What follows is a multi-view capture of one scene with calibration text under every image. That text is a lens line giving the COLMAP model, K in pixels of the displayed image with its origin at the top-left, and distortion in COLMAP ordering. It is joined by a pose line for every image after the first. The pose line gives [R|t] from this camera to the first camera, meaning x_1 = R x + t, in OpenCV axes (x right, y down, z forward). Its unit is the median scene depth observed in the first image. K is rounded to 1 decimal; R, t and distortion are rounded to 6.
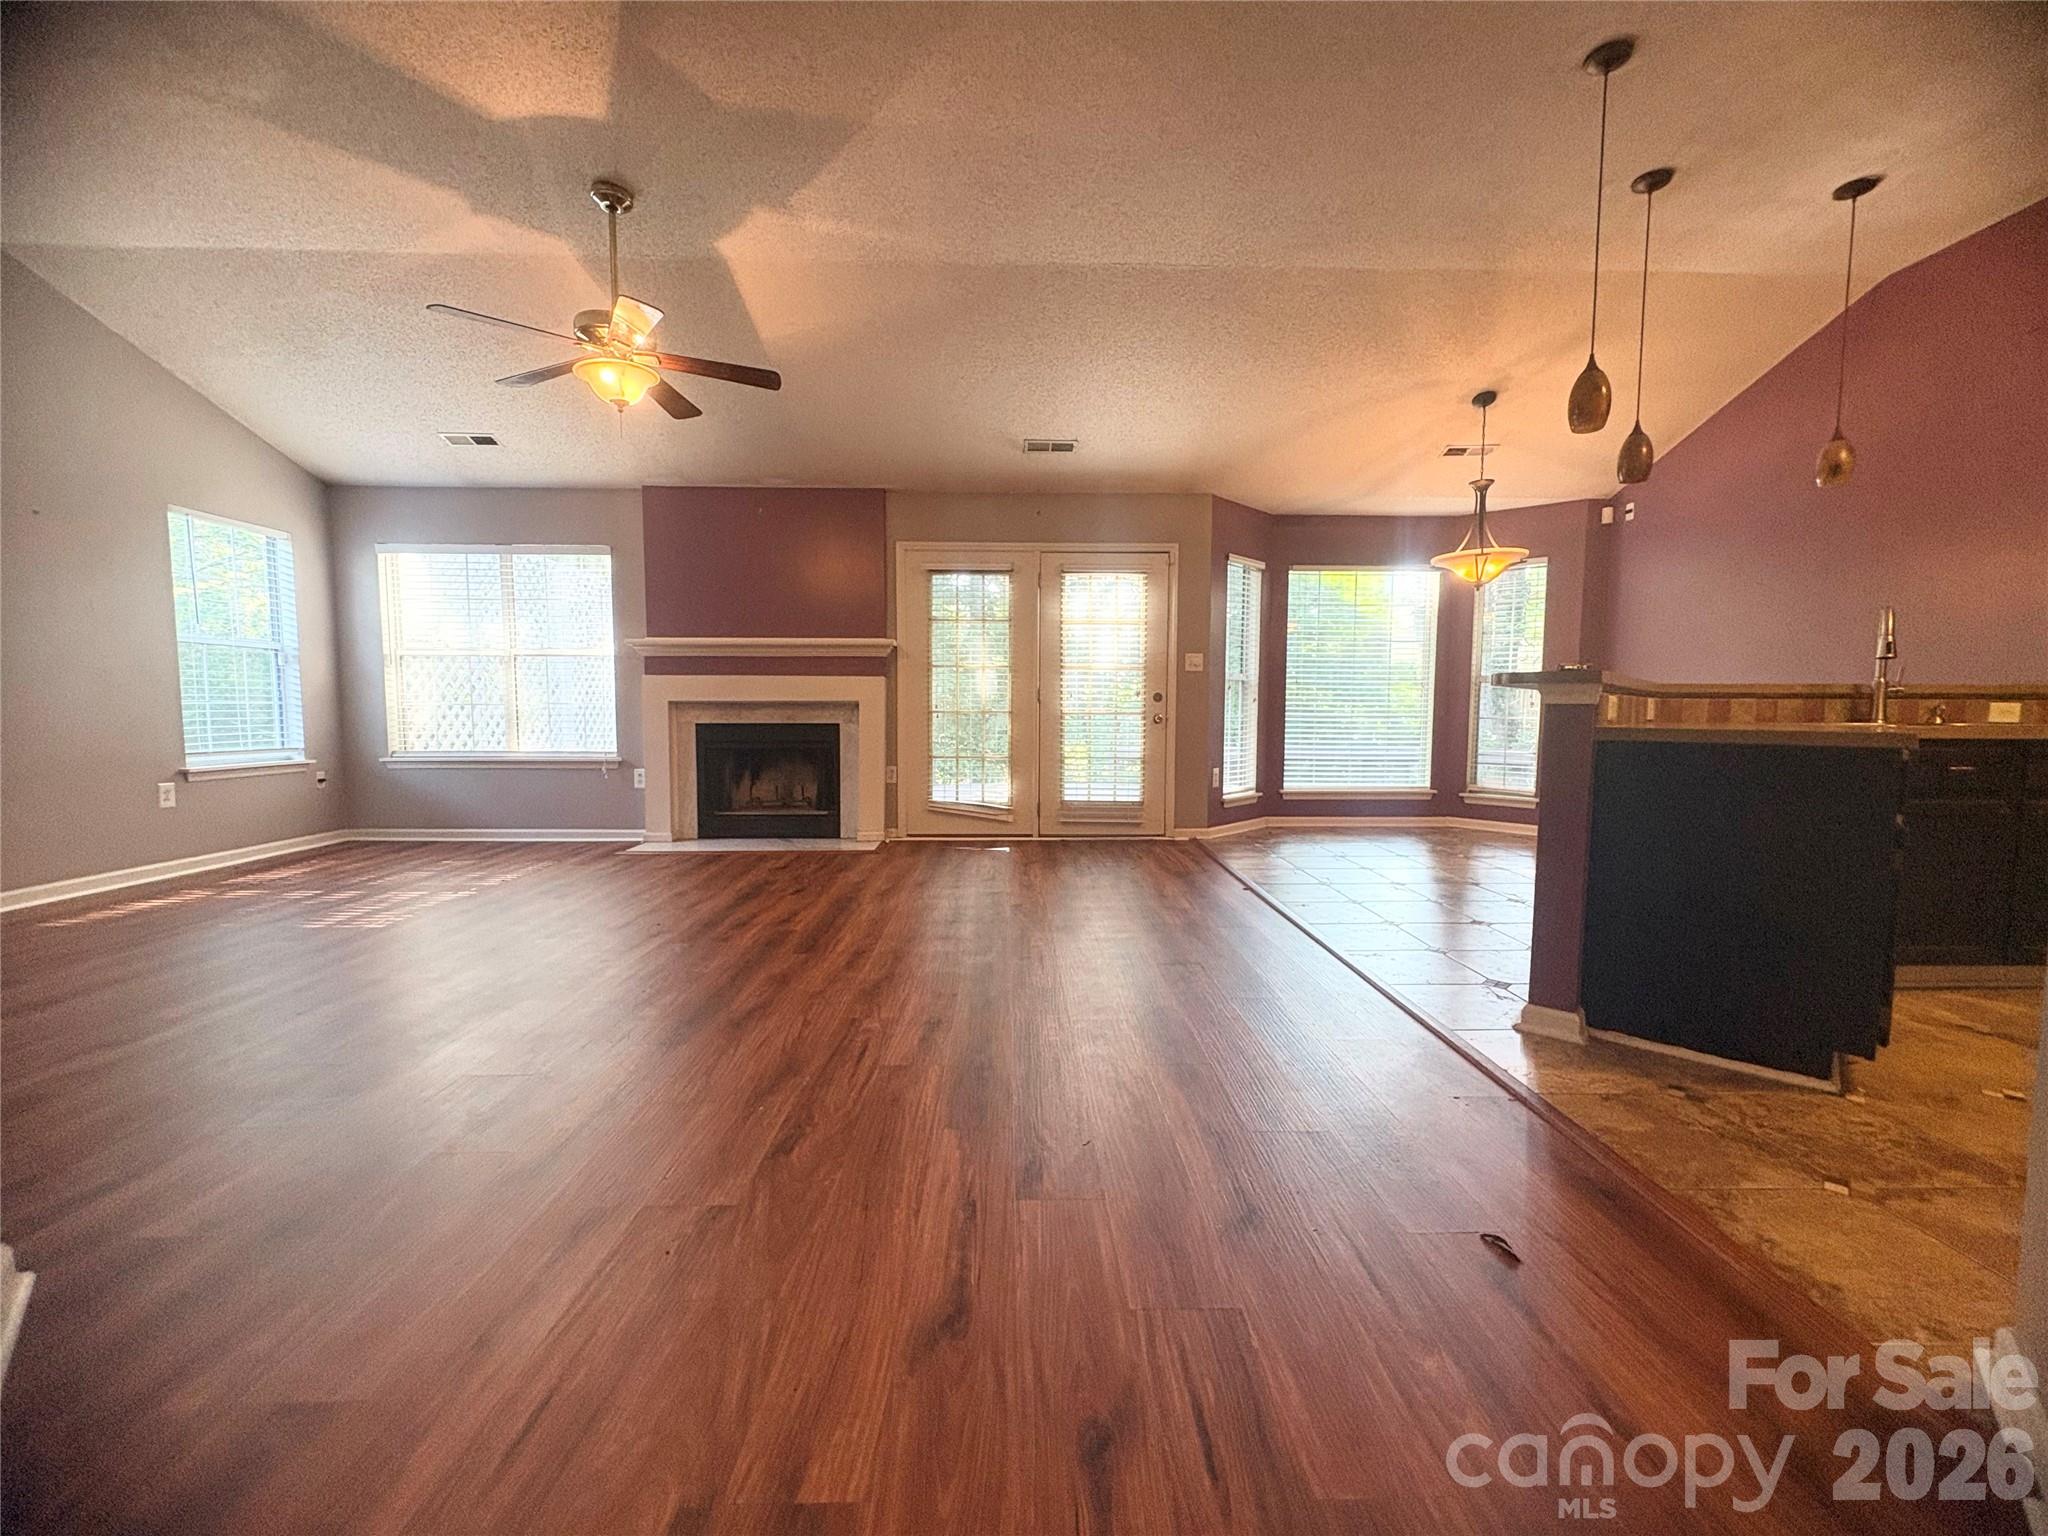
lens RADIAL K [[818.9, 0, 1027.0], [0, 818.9, 769.9], [0, 0, 1]] dist [0.001233, -0.000282]
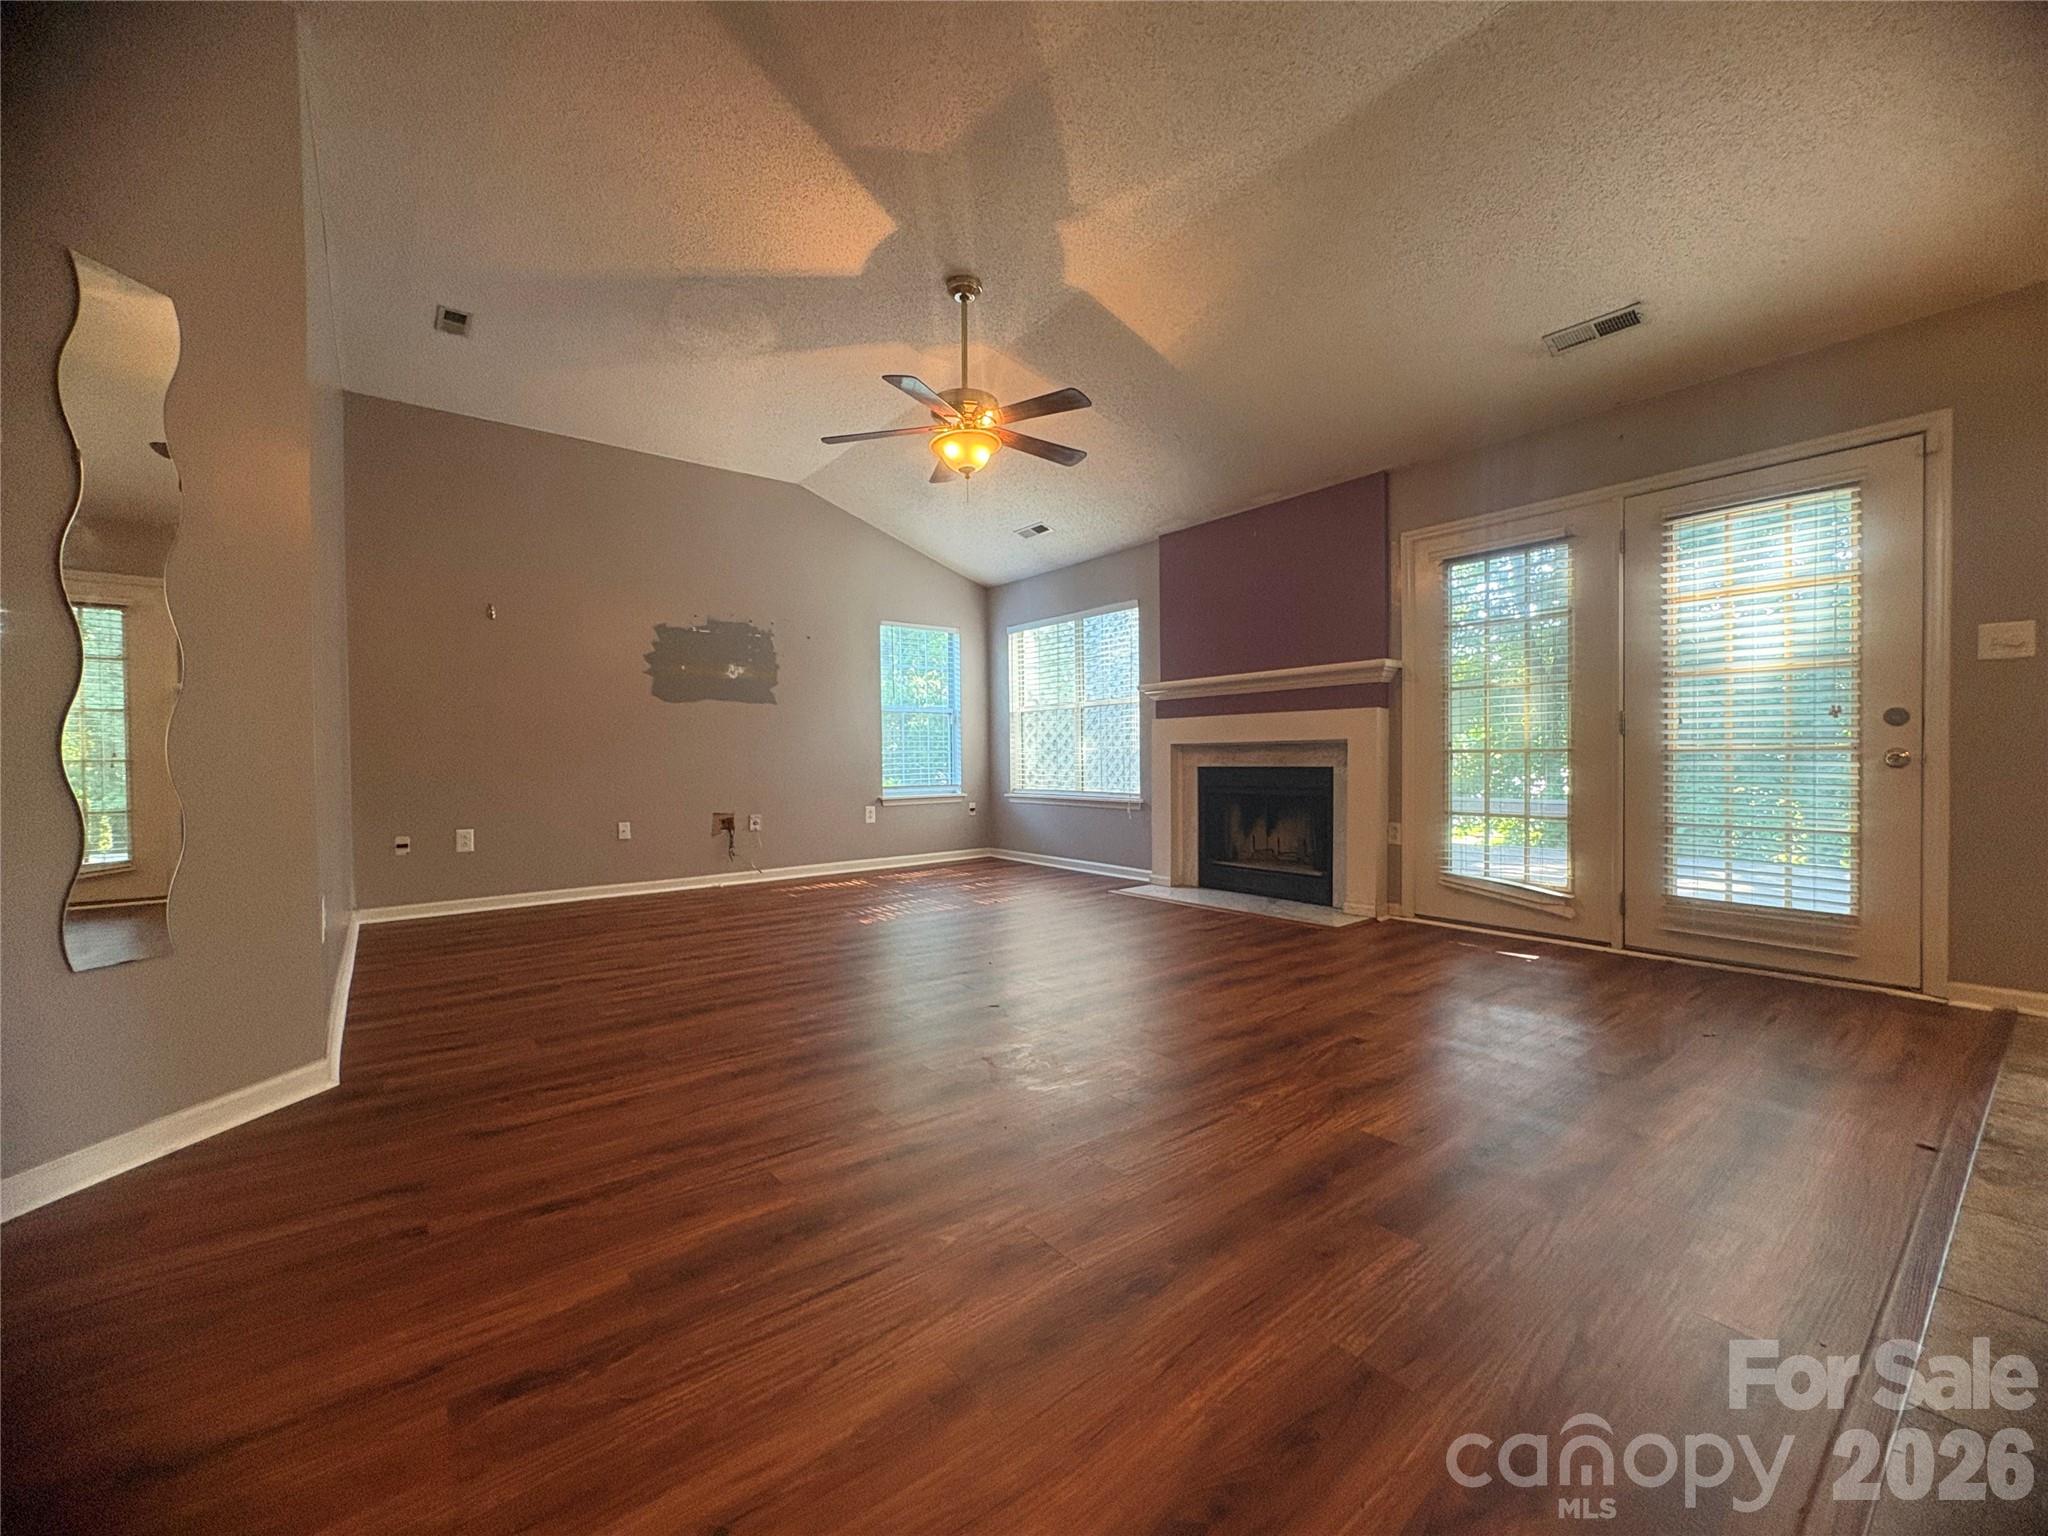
lens RADIAL K [[818.9, 0, 1020.1], [0, 818.9, 770.3], [0, 0, 1]] dist [0.001233, -0.000282]
pose [[0.596580, 0.003848, -0.802545, 0.246086], [-0.046948, 0.998443, -0.030111, -0.014156], [0.801179, 0.055642, 0.595832, 0.258770]]
